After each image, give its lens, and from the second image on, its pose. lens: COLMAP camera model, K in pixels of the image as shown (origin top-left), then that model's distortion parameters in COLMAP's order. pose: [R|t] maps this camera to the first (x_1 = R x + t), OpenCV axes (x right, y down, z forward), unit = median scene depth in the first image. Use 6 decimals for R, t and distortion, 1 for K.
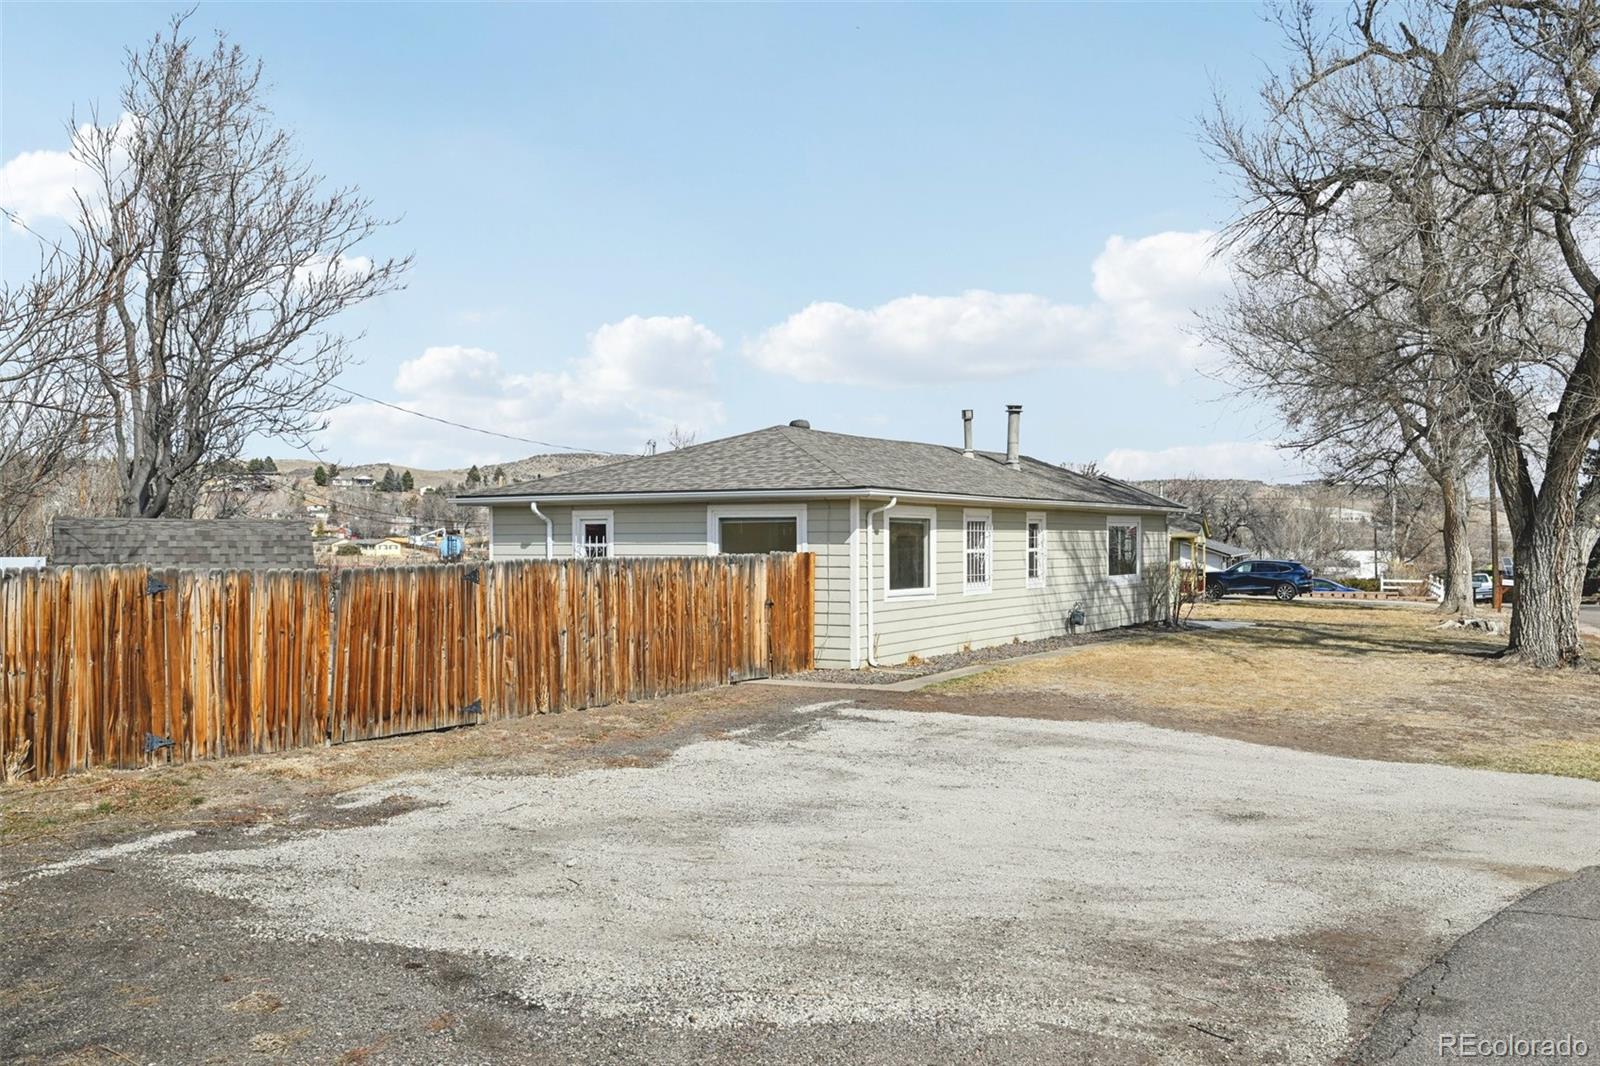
lens RADIAL K [[1394.6, 0, 799.3], [0, 1394.6, 536.1], [0, 0, 1]] dist [-0.008434, 0.013206]
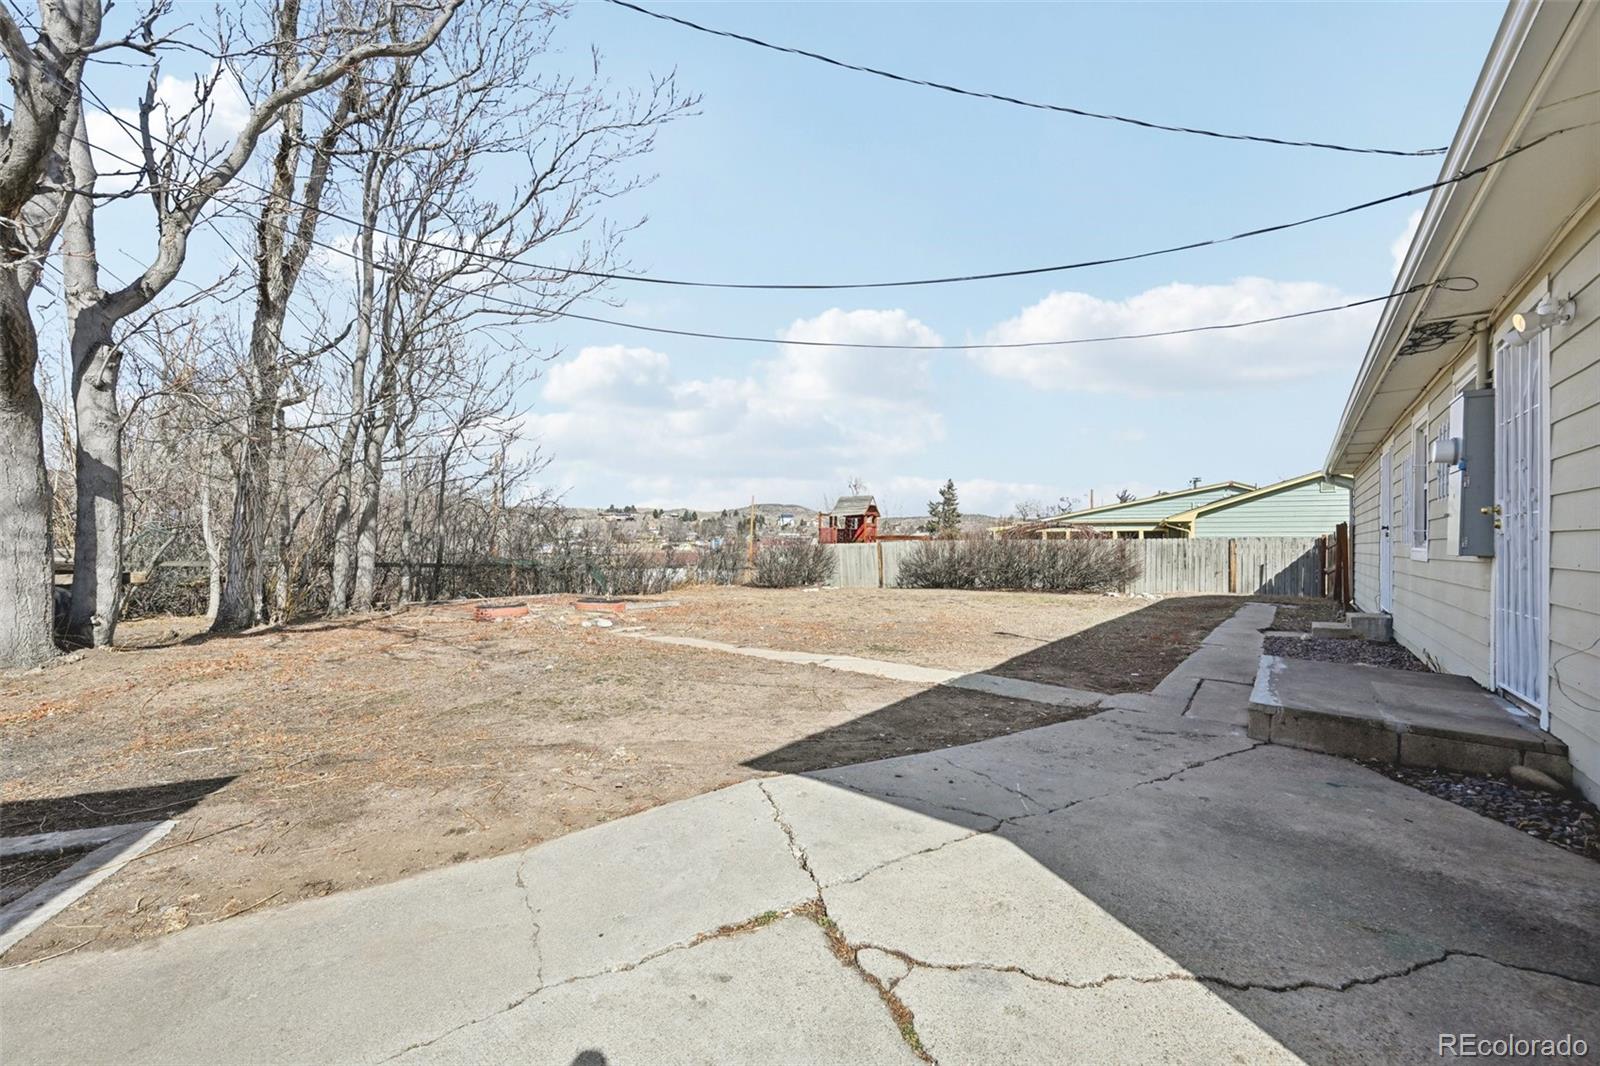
lens RADIAL K [[627.8, 0, 804.5], [0, 627.8, 544.8], [0, 0, 1]] dist [-0.002074, -0.000311]
pose [[0.994861, 0.005728, -0.101089, -0.099134], [-0.005151, 0.999969, 0.005971, -0.022136], [0.101120, -0.005420, 0.994859, 0.638817]]
